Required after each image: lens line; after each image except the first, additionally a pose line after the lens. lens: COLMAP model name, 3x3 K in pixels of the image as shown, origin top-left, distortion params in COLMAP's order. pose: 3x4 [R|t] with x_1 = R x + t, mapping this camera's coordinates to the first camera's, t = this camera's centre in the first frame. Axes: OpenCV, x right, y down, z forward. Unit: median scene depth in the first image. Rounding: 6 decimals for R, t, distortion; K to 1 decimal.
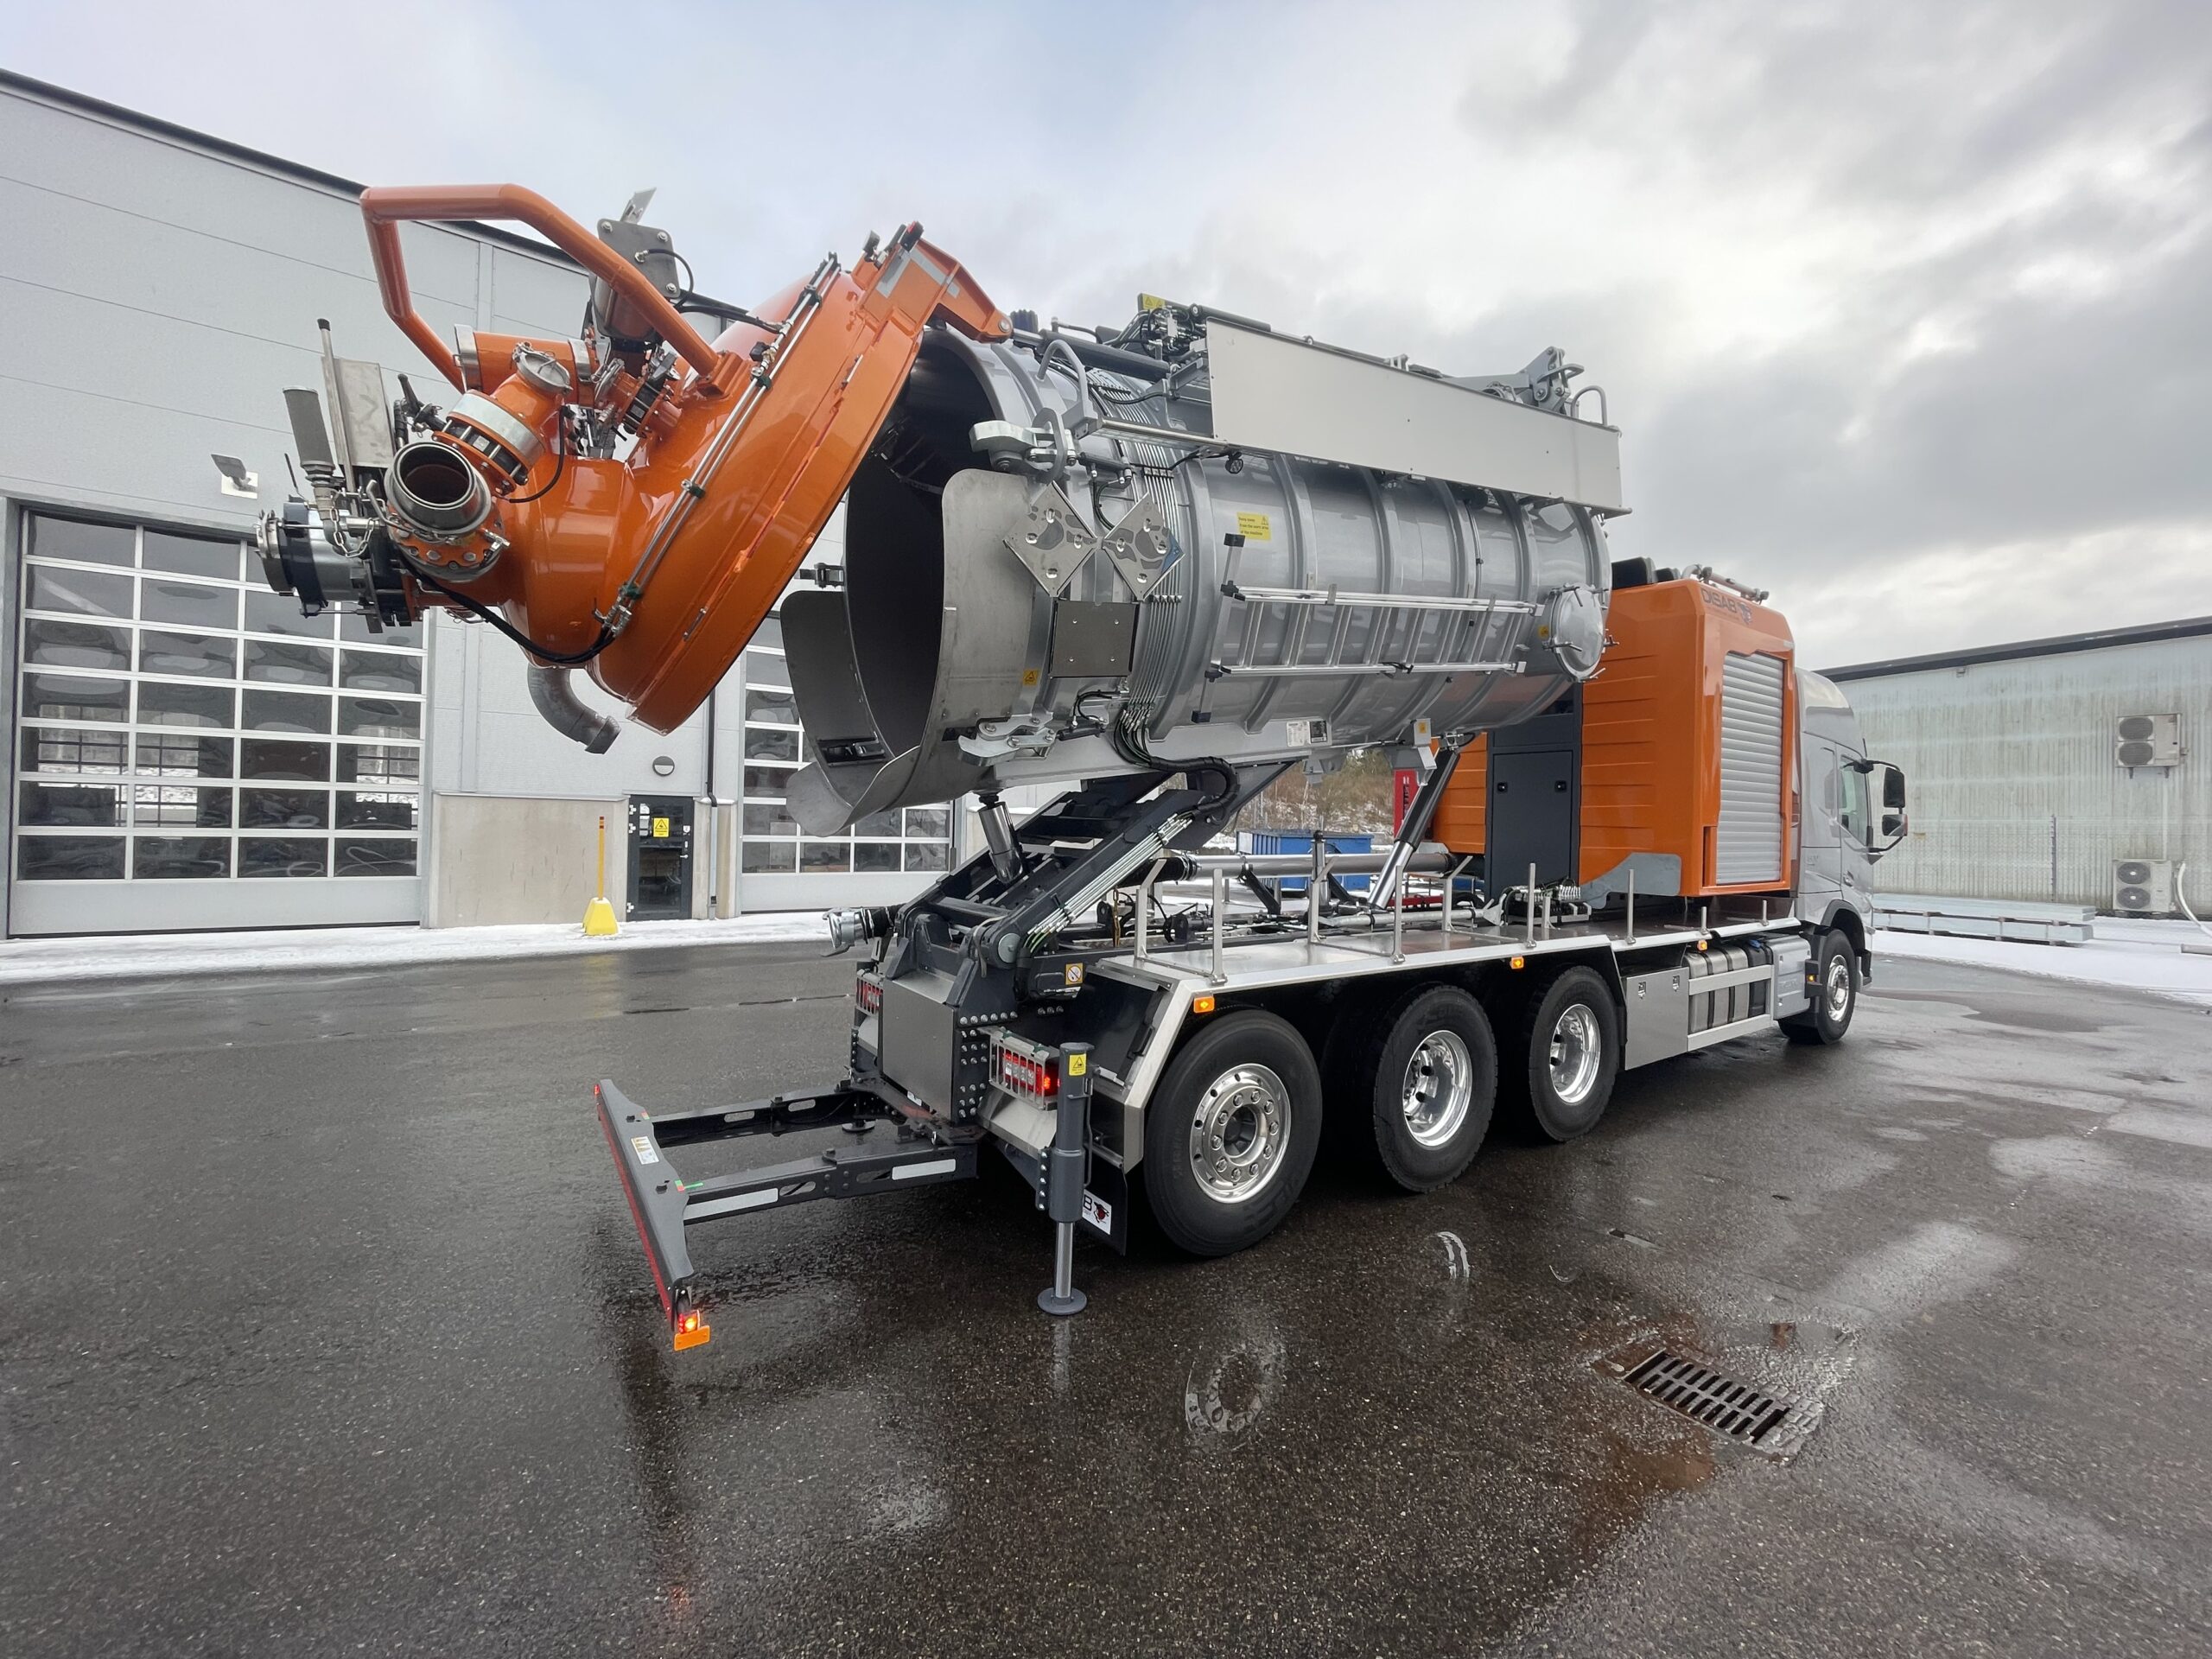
lens RADIAL K [[883.0, 0, 1096.2], [0, 883.0, 825.2], [0, 0, 1]] dist [-0.015583, 0.000094]
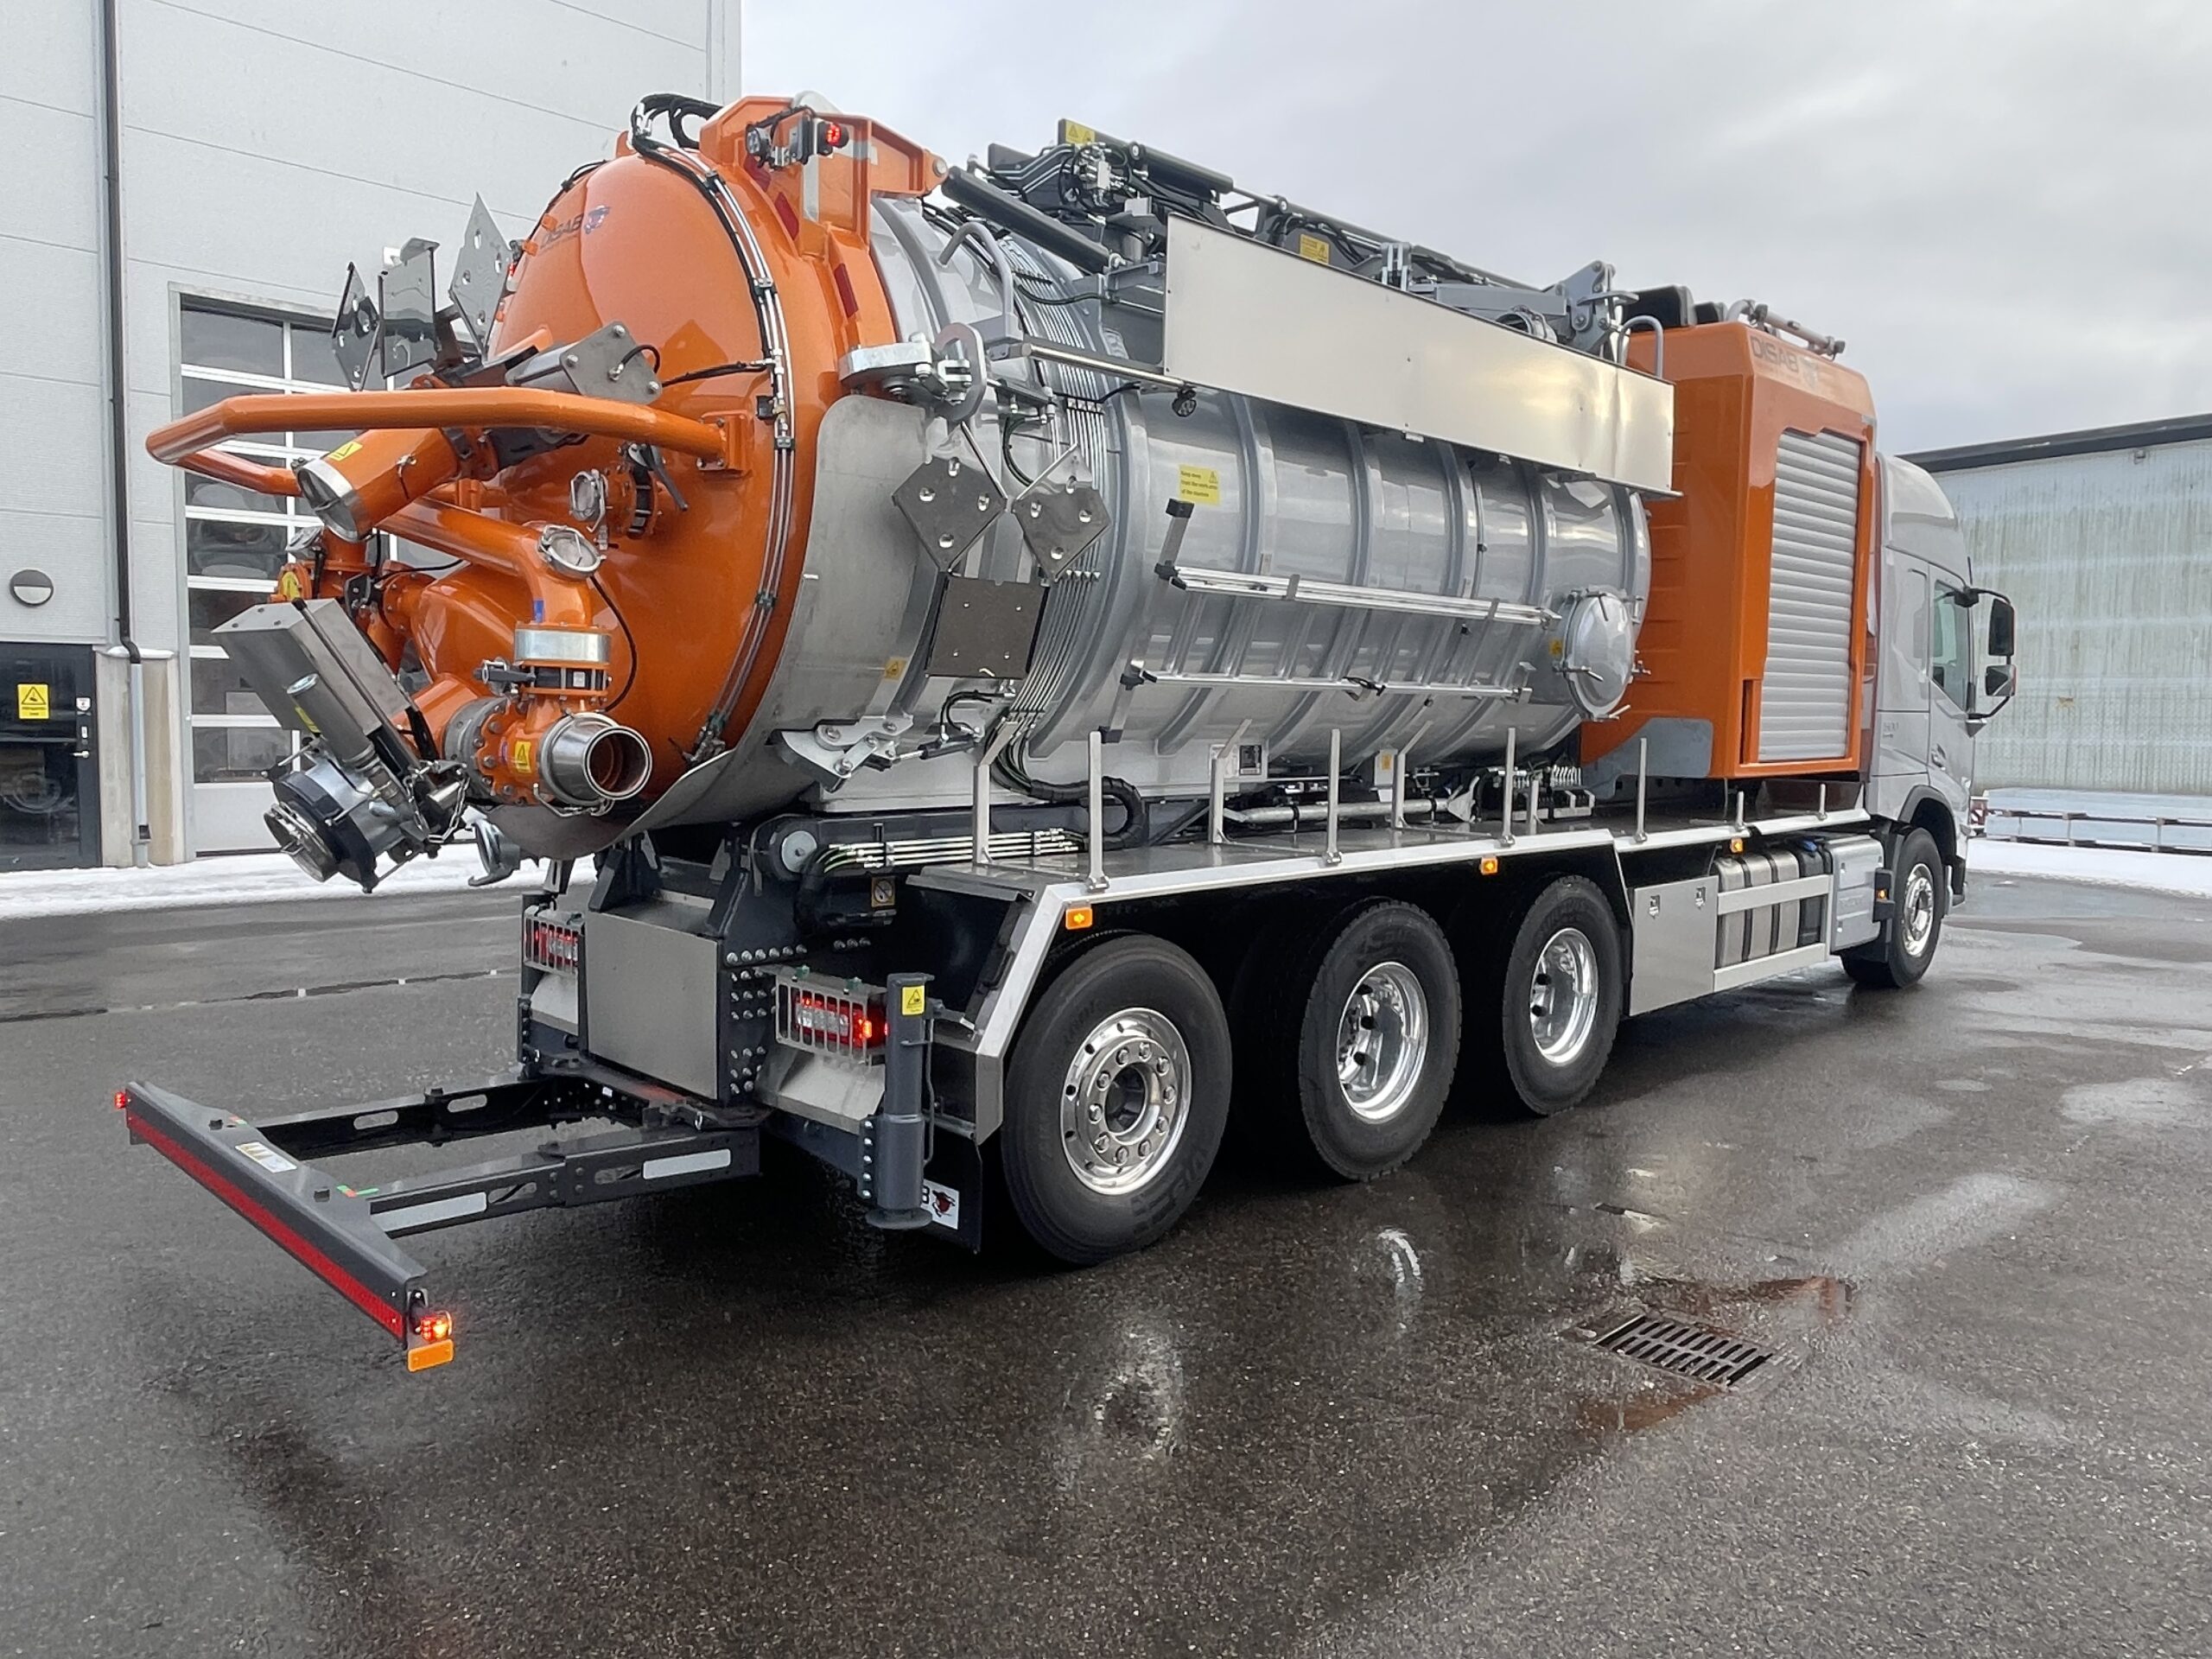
lens RADIAL K [[1573.5, 0, 1106.0], [0, 1573.5, 829.5], [0, 0, 1]] dist [-0.002300, -0.032270]
pose [[0.981445, -0.020923, 0.190598, -0.081852], [0.004576, 0.996301, 0.085806, 0.014774], [-0.191689, -0.083342, 0.977911, -0.216764]]
